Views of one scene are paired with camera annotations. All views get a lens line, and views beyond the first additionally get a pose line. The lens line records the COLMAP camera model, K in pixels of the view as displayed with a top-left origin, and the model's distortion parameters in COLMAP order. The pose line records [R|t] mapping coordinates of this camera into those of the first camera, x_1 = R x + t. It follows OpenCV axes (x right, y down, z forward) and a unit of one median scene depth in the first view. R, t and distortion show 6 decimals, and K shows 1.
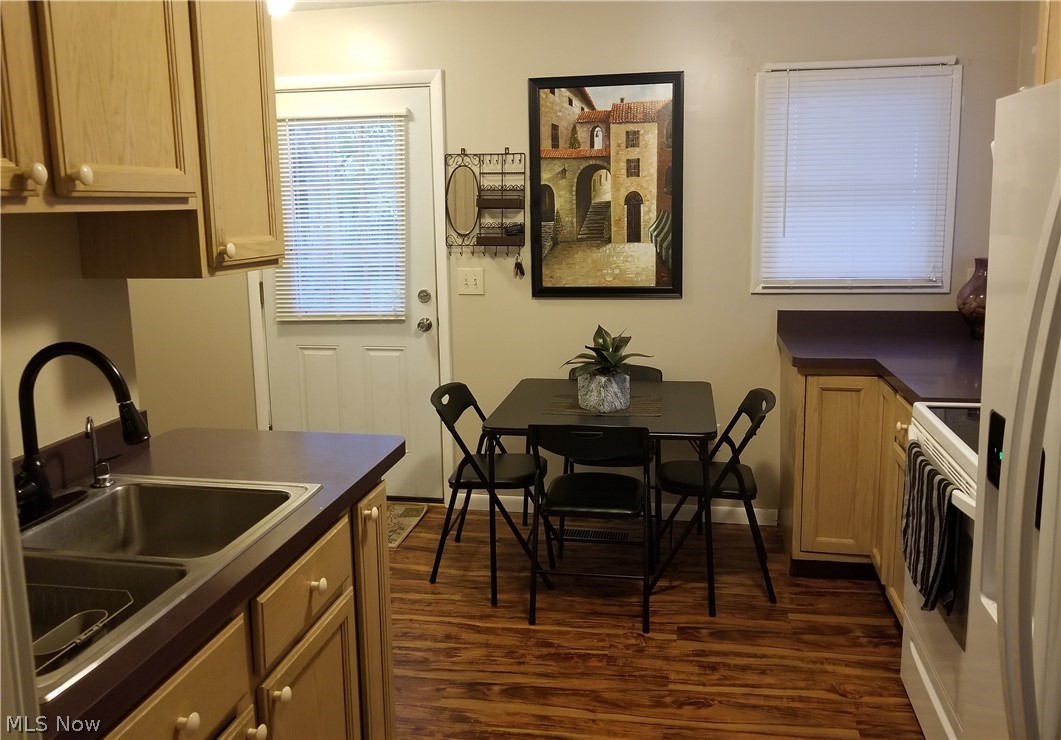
lens RADIAL K [[846.1, 0, 530.5], [0, 846.1, 370.0], [0, 0, 1]] dist [-0.003515, -0.002062]
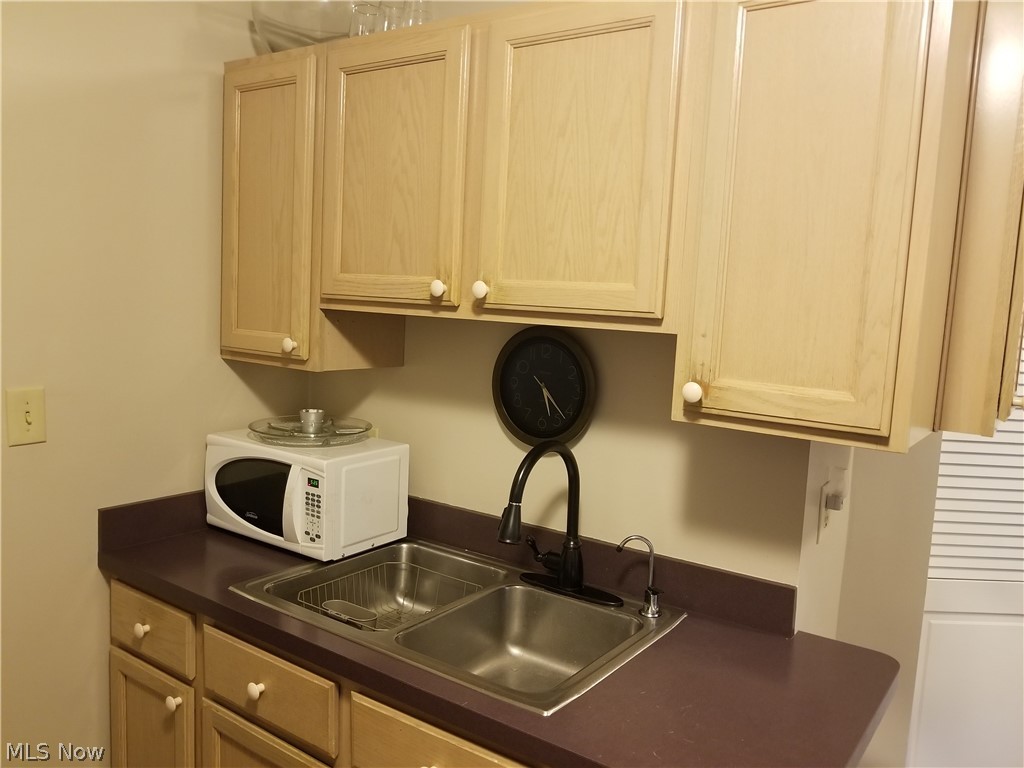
lens RADIAL K [[793.1, 0, 512.0], [0, 793.1, 384.0], [0, 0, 1]] dist [-0.010119, -0.005707]
pose [[-0.417858, 0.095122, -0.903519, 0.204796], [-0.219769, 0.954385, 0.202116, -0.156715], [0.881531, 0.283021, -0.377892, 0.693996]]
